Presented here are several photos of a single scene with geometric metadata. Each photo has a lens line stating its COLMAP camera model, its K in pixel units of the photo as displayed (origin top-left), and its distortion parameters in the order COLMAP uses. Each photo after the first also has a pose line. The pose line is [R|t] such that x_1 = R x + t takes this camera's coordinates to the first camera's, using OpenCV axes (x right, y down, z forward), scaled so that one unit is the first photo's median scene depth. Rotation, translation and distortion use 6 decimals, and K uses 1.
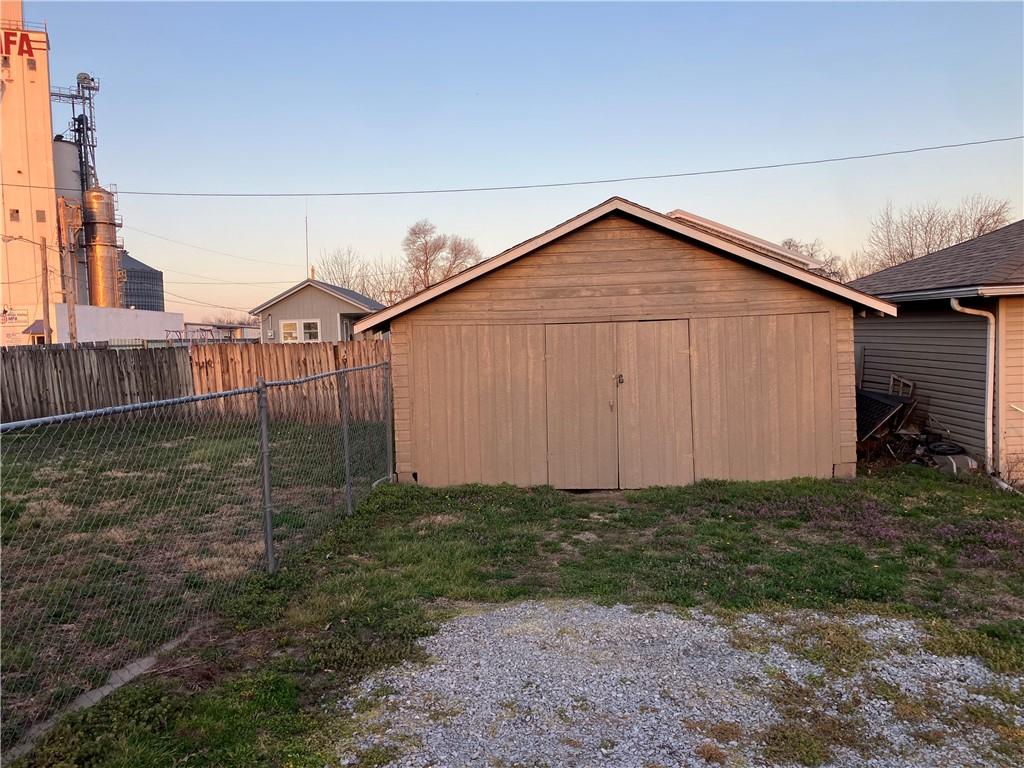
lens RADIAL K [[832.5, 0, 520.6], [0, 832.5, 389.0], [0, 0, 1]] dist [0.042590, -0.010202]
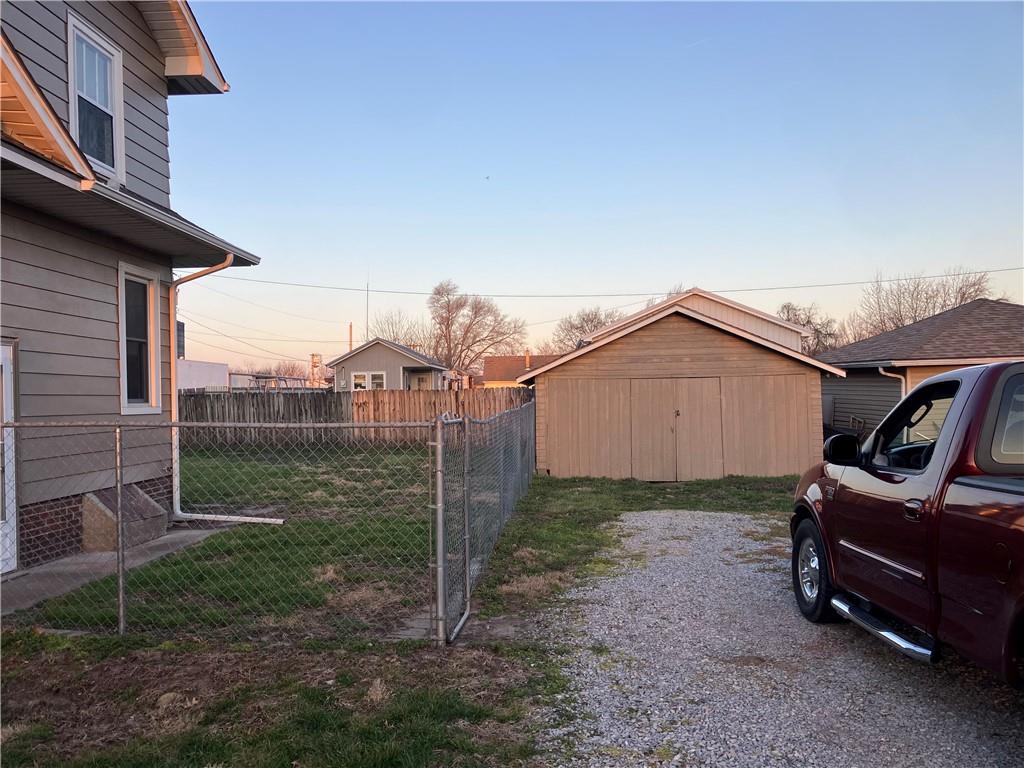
lens RADIAL K [[832.5, 0, 504.9], [0, 832.5, 384.2], [0, 0, 1]] dist [0.042590, -0.010202]
pose [[0.999737, 0.013014, -0.018877, -0.184644], [-0.014288, 0.997513, -0.069015, 0.048512], [0.017932, 0.069267, 0.997437, -0.627640]]
